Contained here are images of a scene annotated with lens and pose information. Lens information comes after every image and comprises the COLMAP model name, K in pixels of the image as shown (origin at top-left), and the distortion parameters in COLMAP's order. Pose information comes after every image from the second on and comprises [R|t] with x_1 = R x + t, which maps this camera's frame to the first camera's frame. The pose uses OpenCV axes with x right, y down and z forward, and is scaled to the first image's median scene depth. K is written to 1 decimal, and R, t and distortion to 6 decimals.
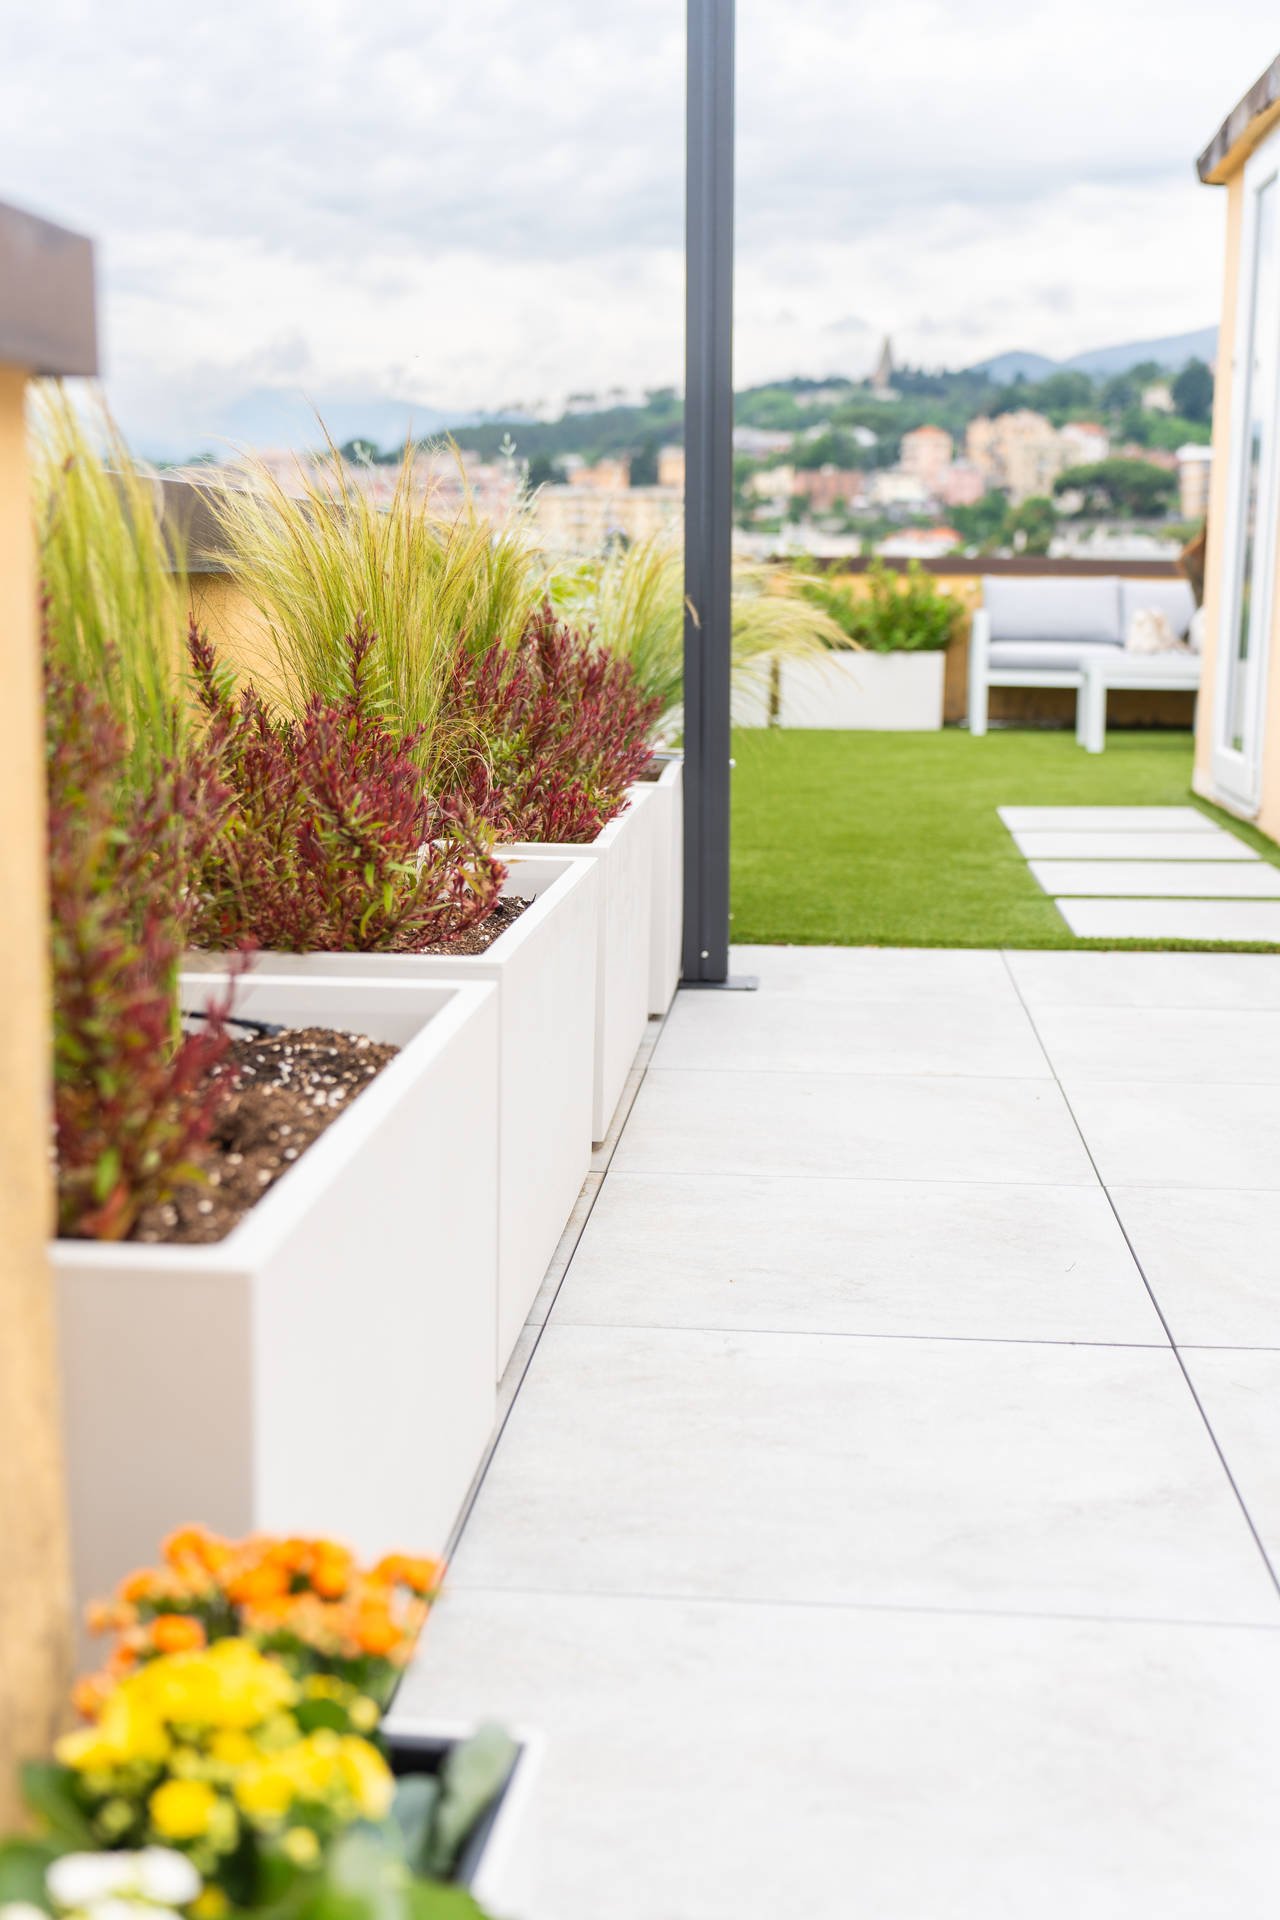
lens RADIAL K [[2269.6, 0, 640.0], [0, 2269.6, 960.0], [0, 0, 1]] dist [0.010393, 0.006310]
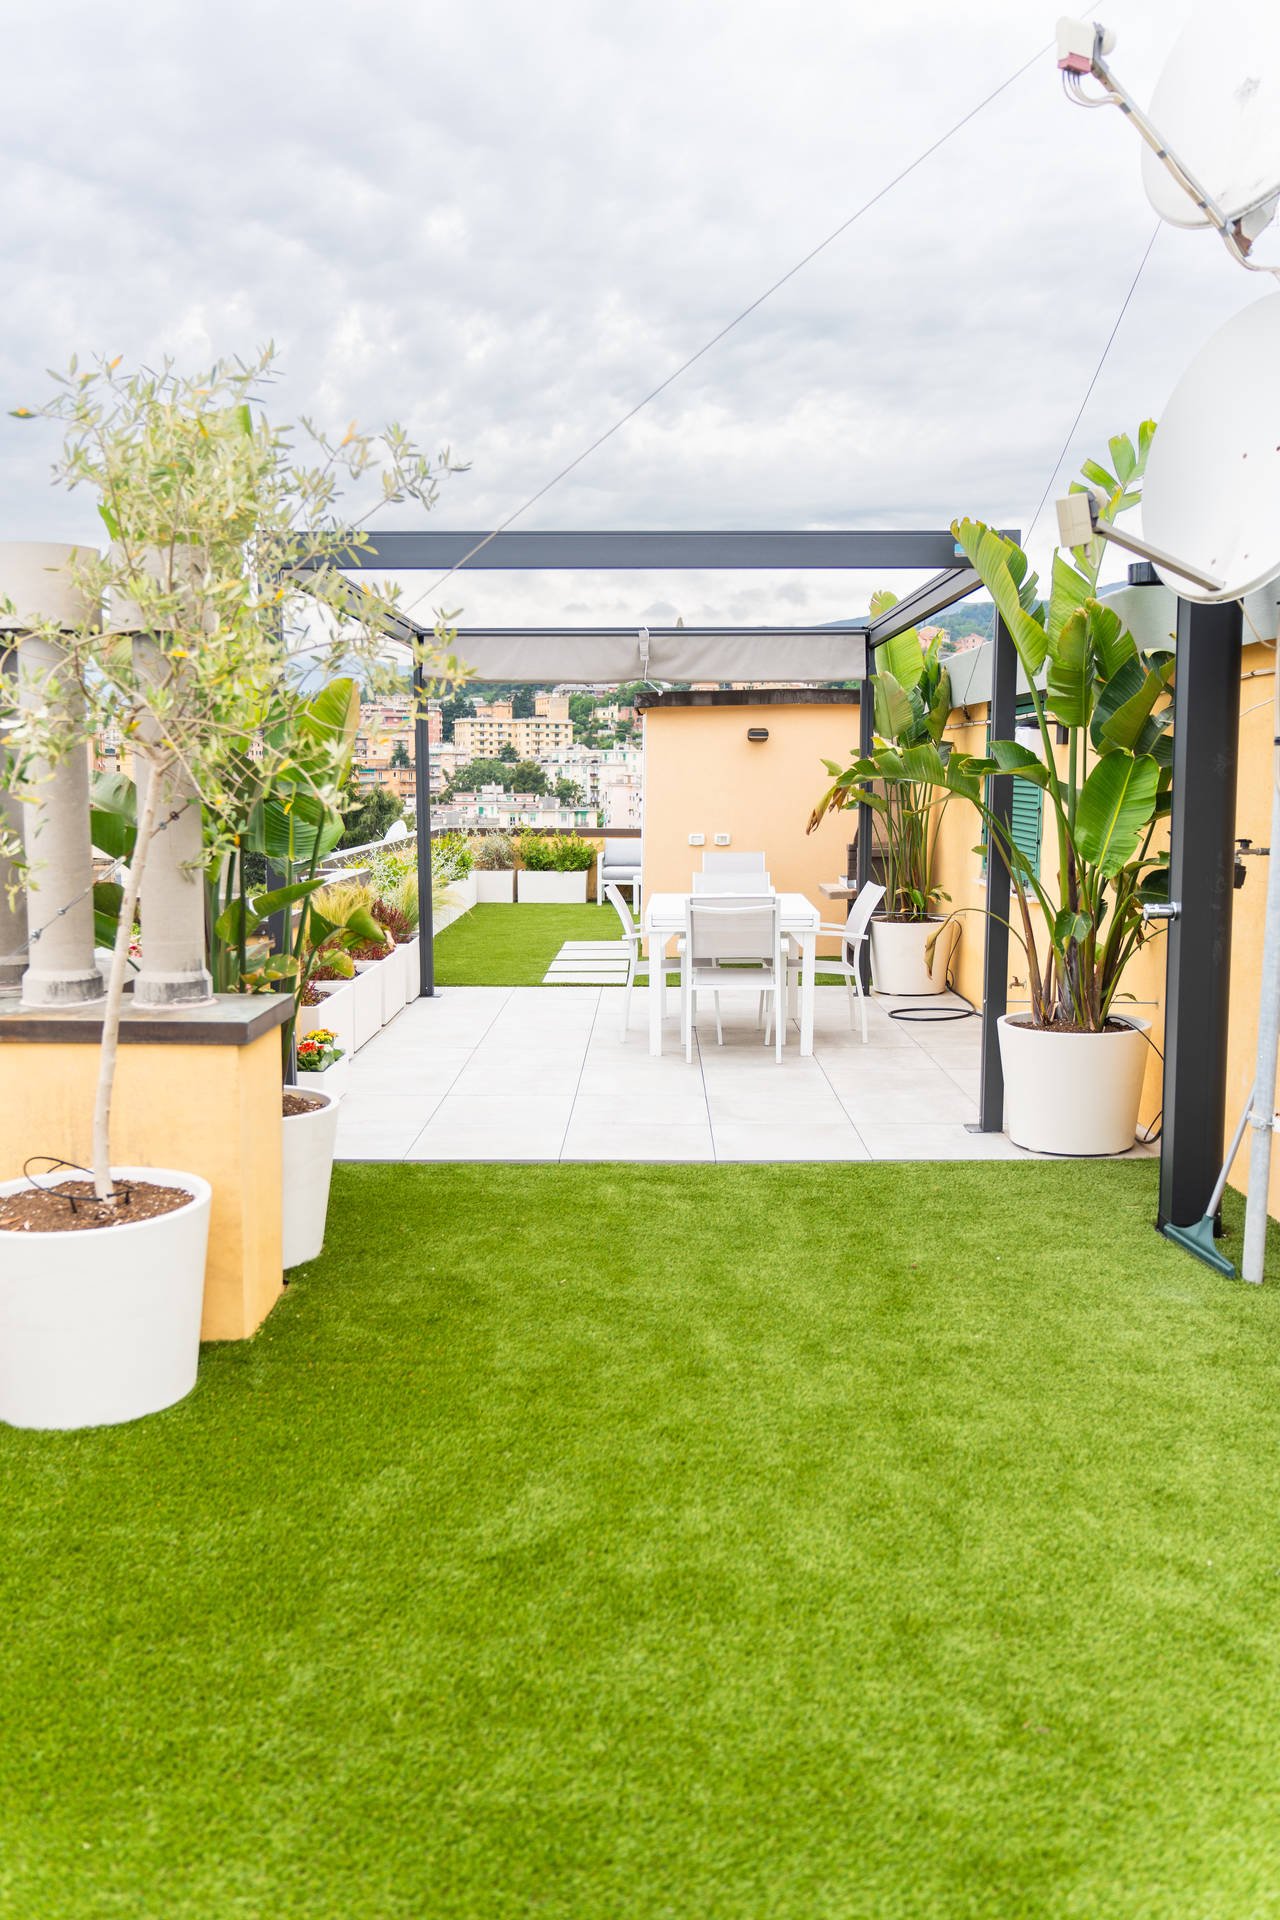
lens RADIAL K [[1496.6, 0, 640.0], [0, 1496.6, 960.0], [0, 0, 1]] dist [-0.000974, -0.000079]
pose [[0.997091, -0.016395, 0.074439, 0.072385], [0.019466, 0.998981, -0.040724, 0.021952], [-0.073695, 0.042055, 0.996394, -0.549774]]
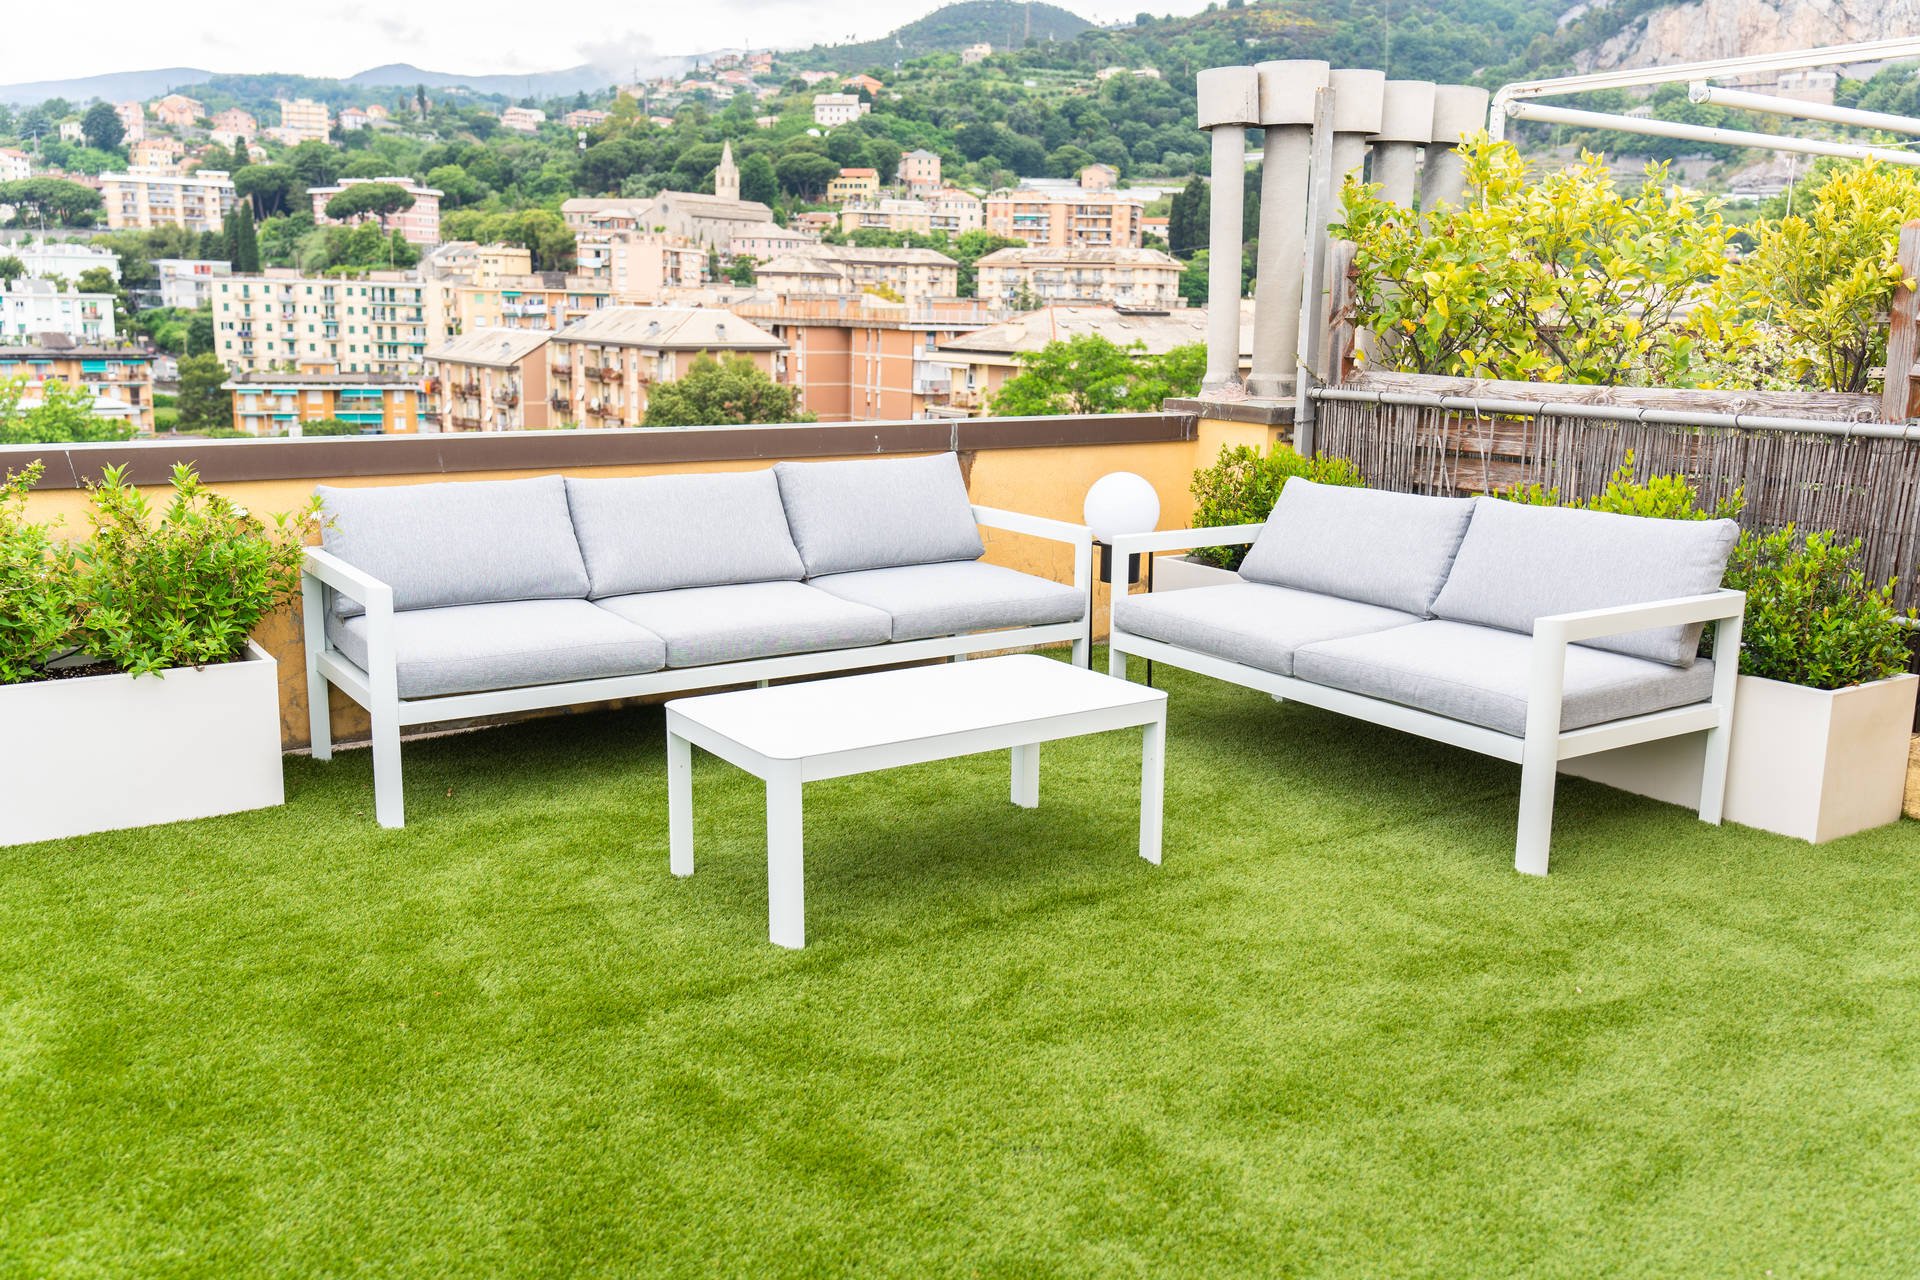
lens RADIAL K [[1625.2, 0, 960.0], [0, 1625.2, 640.0], [0, 0, 1]] dist [0.004144, 0.002540]
pose [[0.764067, -0.125163, 0.632879, 0.021838], [0.092838, 0.992121, 0.084126, -0.127843], [-0.638422, -0.005523, 0.769667, 0.534034]]
